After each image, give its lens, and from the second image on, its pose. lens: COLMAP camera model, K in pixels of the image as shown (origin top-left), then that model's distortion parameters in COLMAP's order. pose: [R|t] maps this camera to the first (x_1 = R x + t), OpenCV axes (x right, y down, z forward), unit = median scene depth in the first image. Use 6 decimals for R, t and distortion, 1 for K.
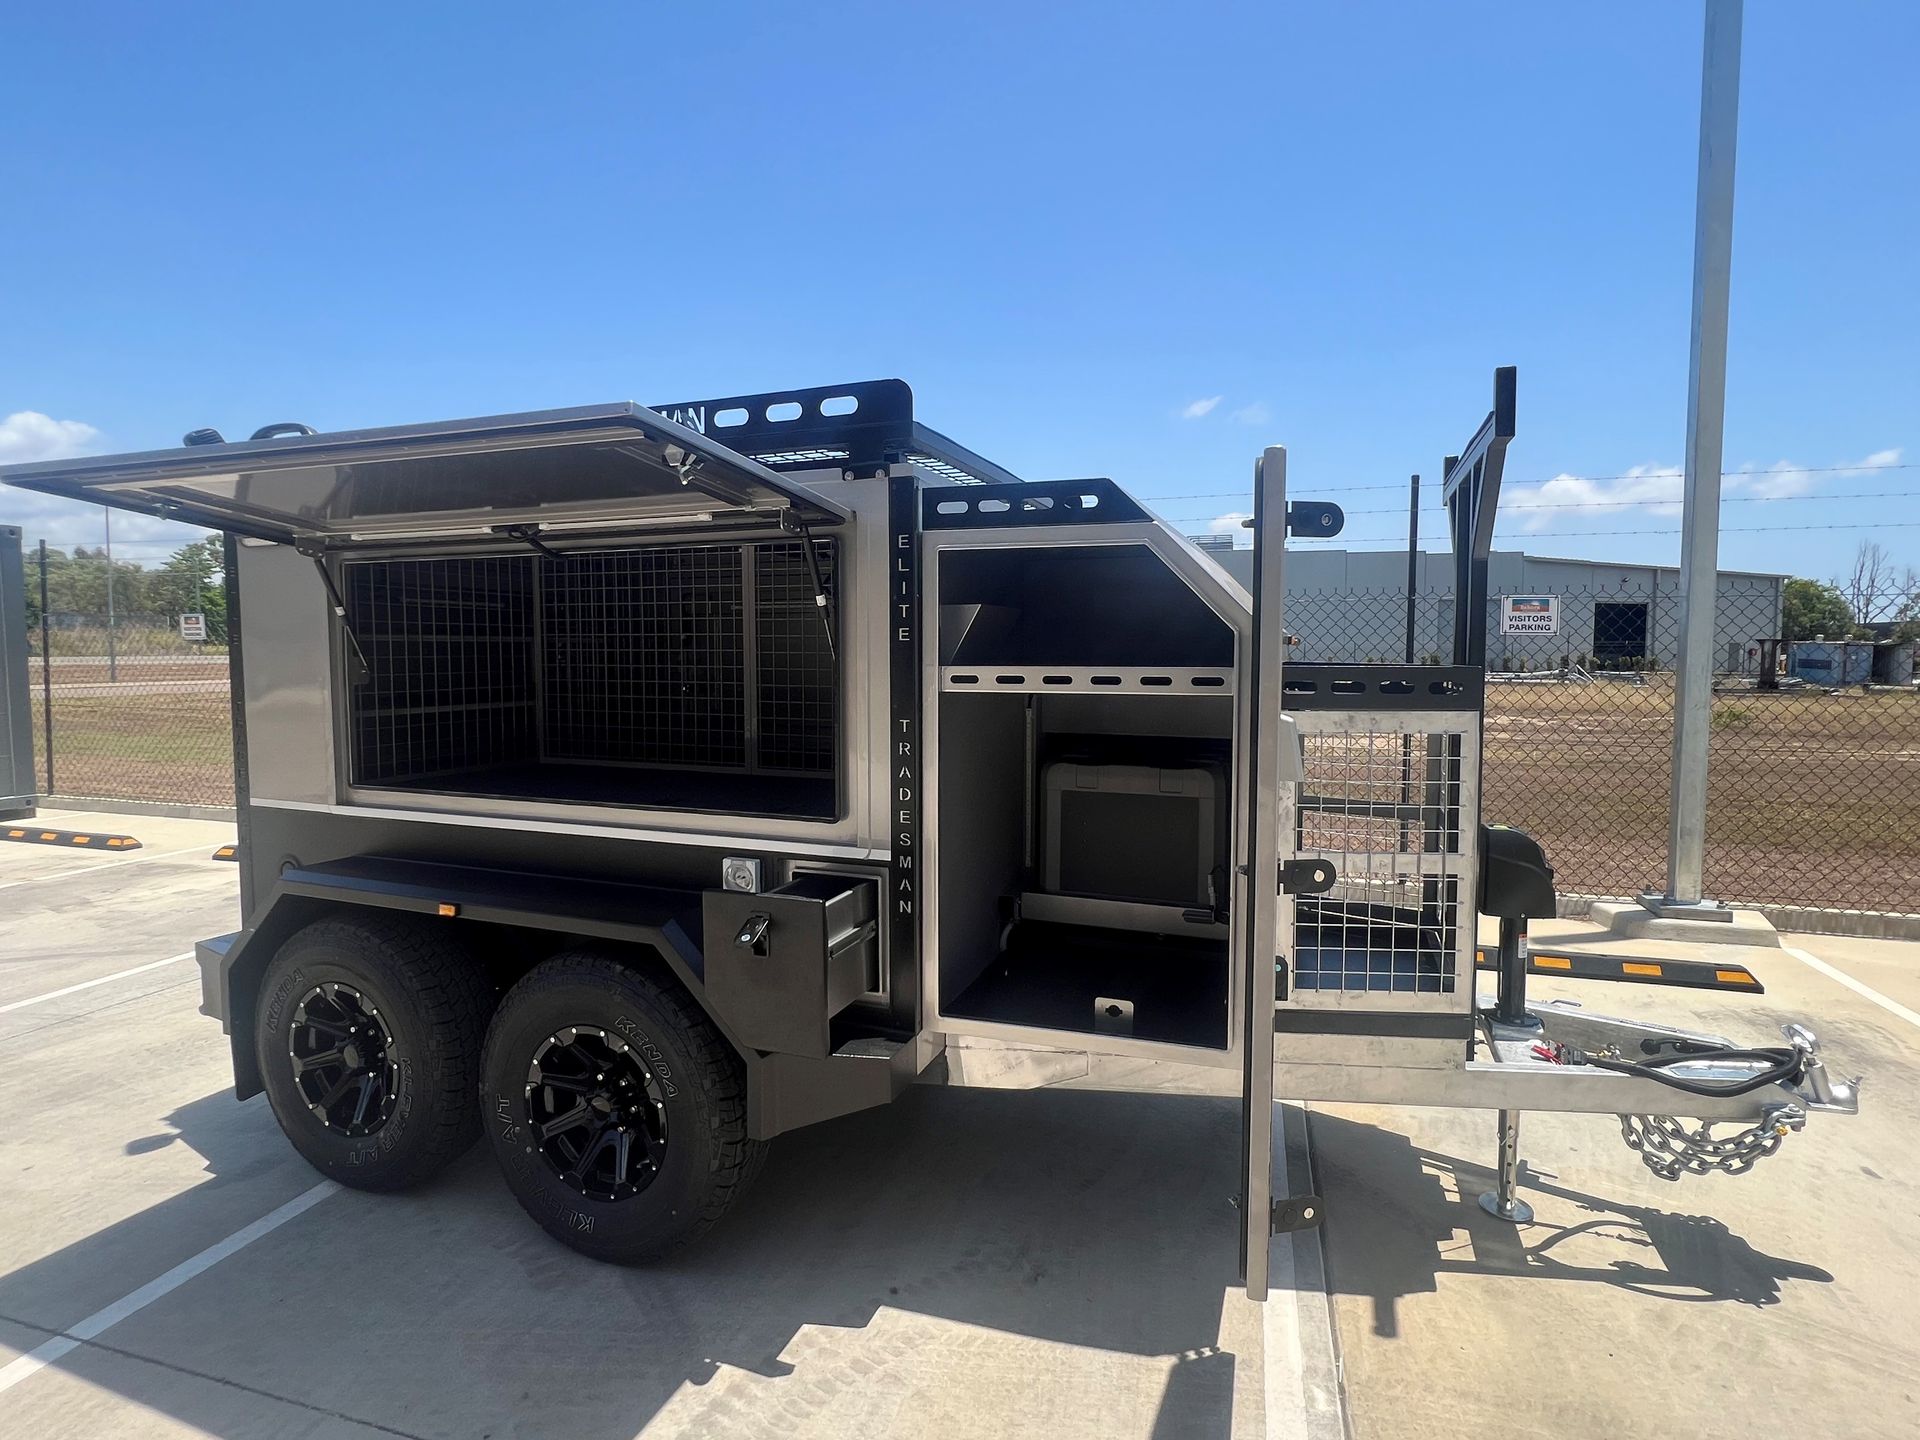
lens RADIAL K [[1028.6, 0, 962.3], [0, 1028.6, 706.5], [0, 0, 1]] dist [0.022877, -0.023400]
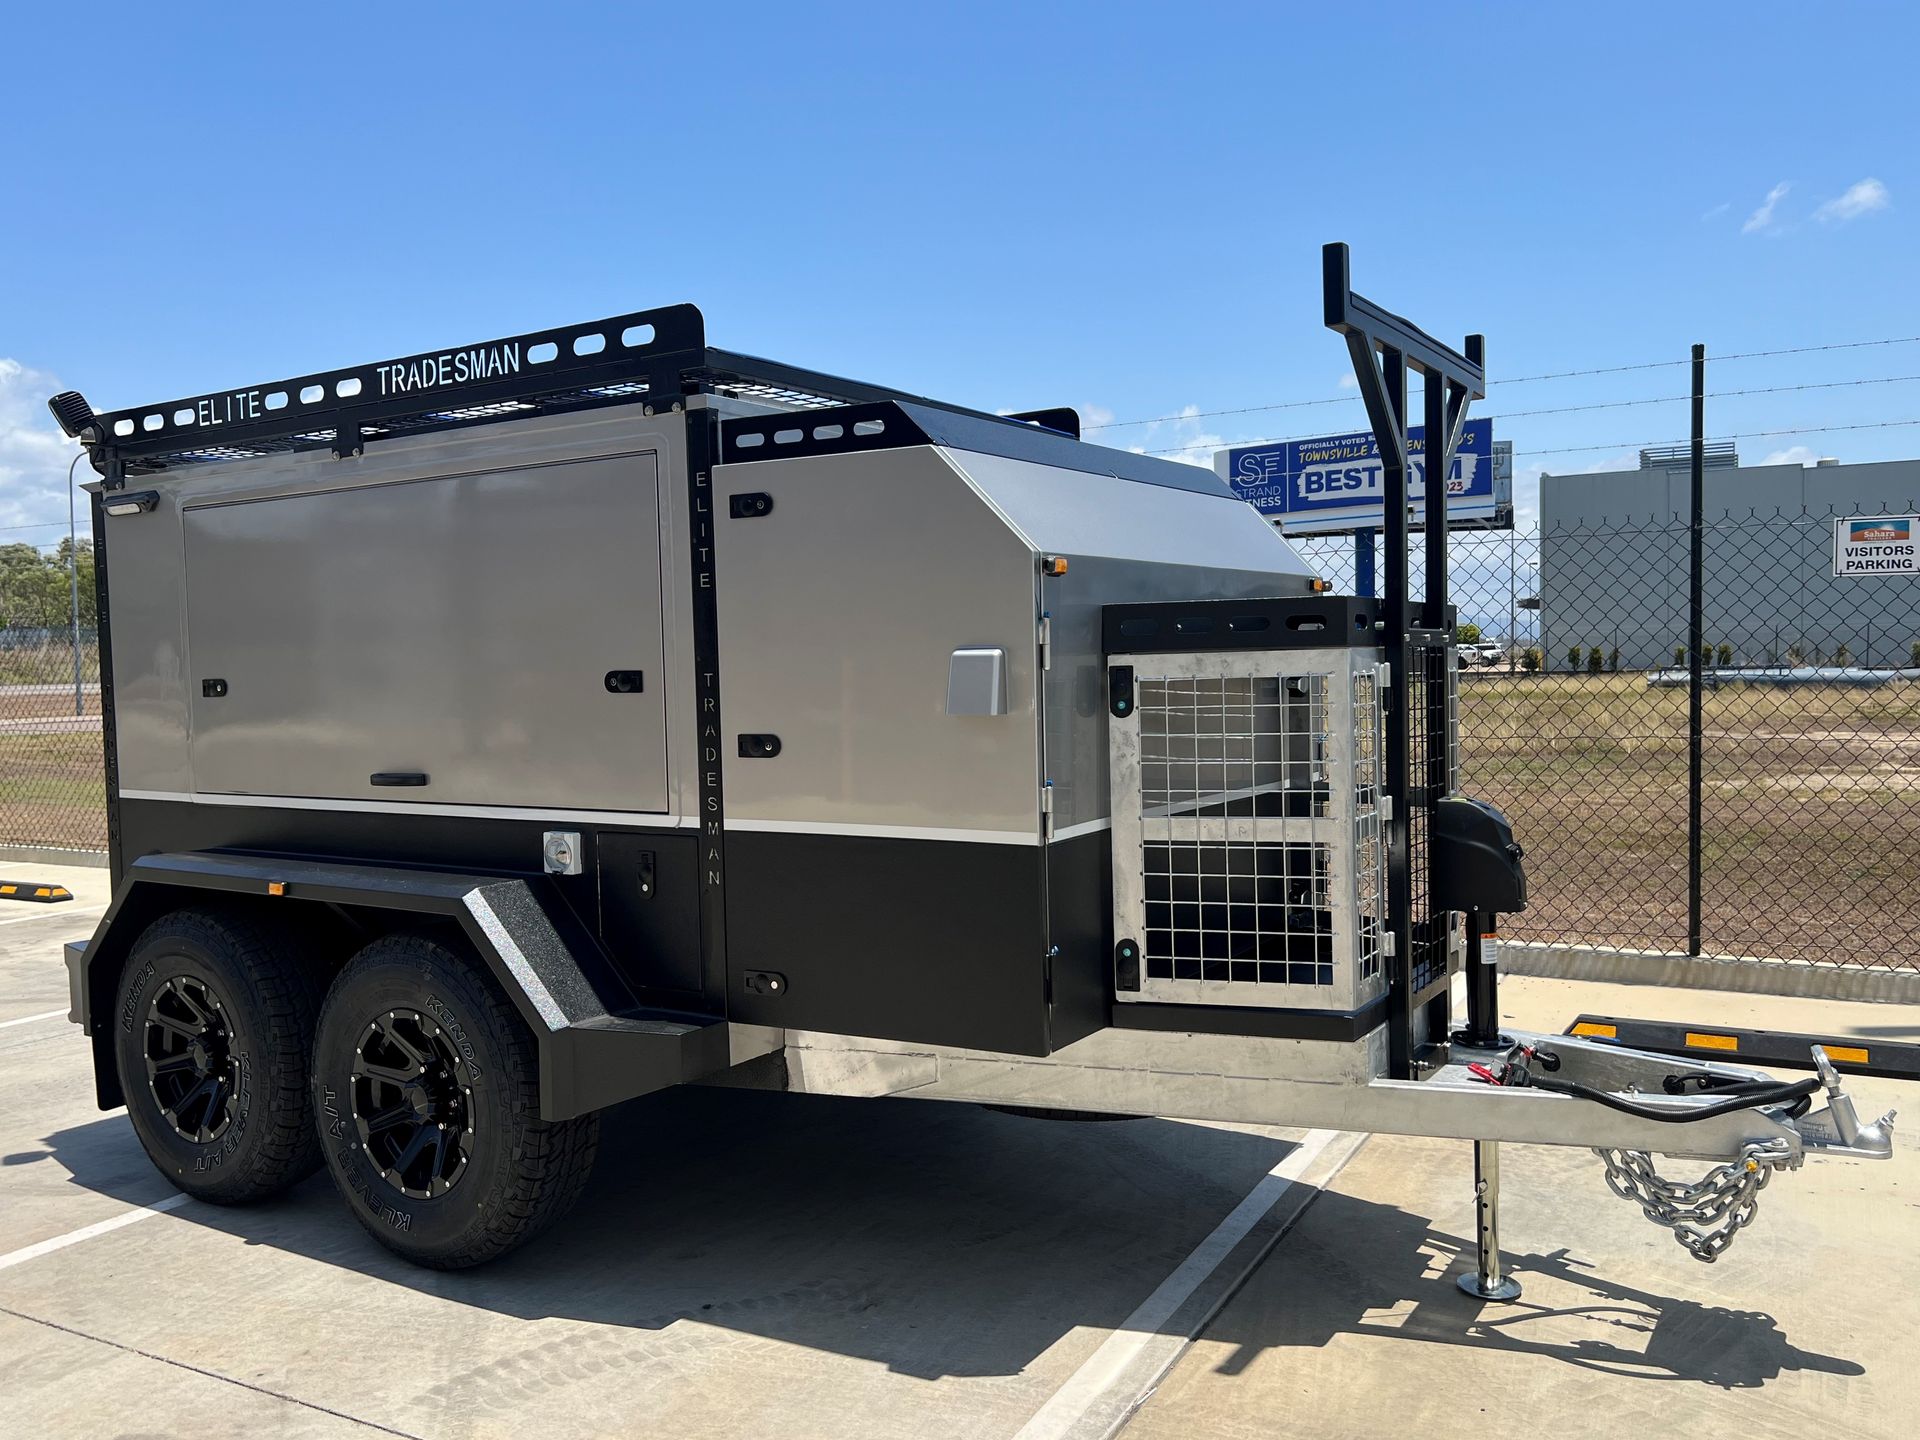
lens RADIAL K [[1657.7, 0, 960.0], [0, 1657.7, 720.0], [0, 0, 1]] dist [0.124705, -0.229582]
pose [[0.976890, -0.014732, -0.213233, 0.450500], [0.010885, 0.999756, -0.019201, 0.080464], [0.213464, 0.016436, 0.976813, -0.377572]]
